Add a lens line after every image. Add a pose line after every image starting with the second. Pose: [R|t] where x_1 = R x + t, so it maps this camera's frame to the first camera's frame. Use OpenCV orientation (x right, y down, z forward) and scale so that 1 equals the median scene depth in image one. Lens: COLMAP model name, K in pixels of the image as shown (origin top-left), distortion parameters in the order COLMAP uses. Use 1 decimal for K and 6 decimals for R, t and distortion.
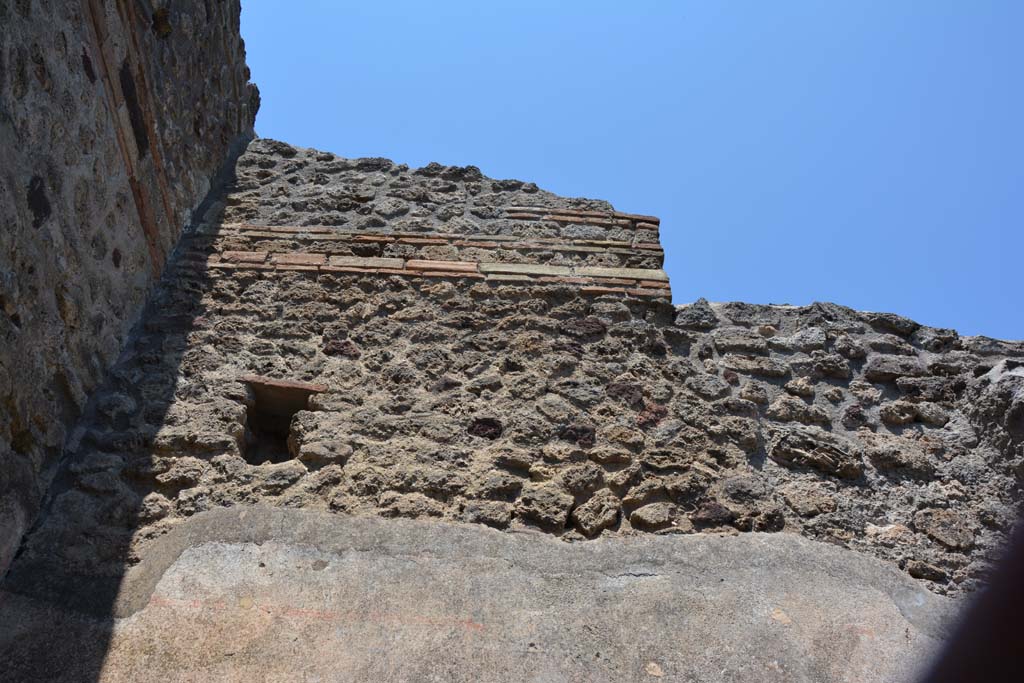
lens RADIAL K [[793.1, 0, 512.0], [0, 793.1, 341.5], [0, 0, 1]] dist [-0.166470, 0.126244]
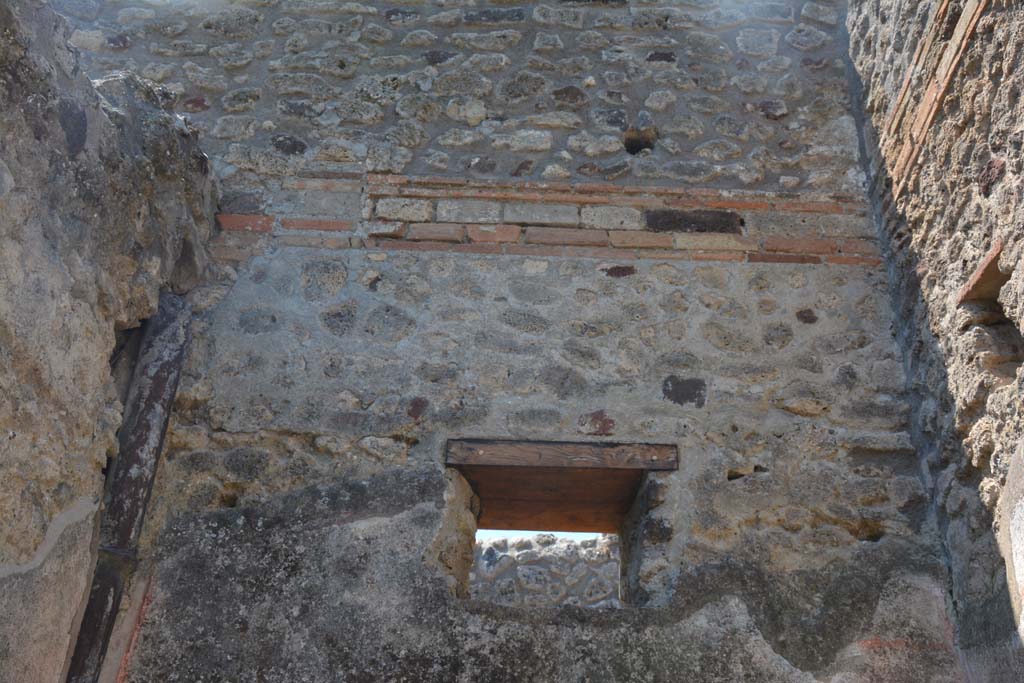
lens RADIAL K [[1090.7, 0, 512.0], [0, 1090.7, 341.5], [0, 0, 1]] dist [0.010135, 0.014312]
pose [[-0.058162, -0.560530, -0.826089, 0.680345], [0.716031, 0.553189, -0.425771, 0.249021], [0.695641, -0.616269, 0.369183, 0.238499]]
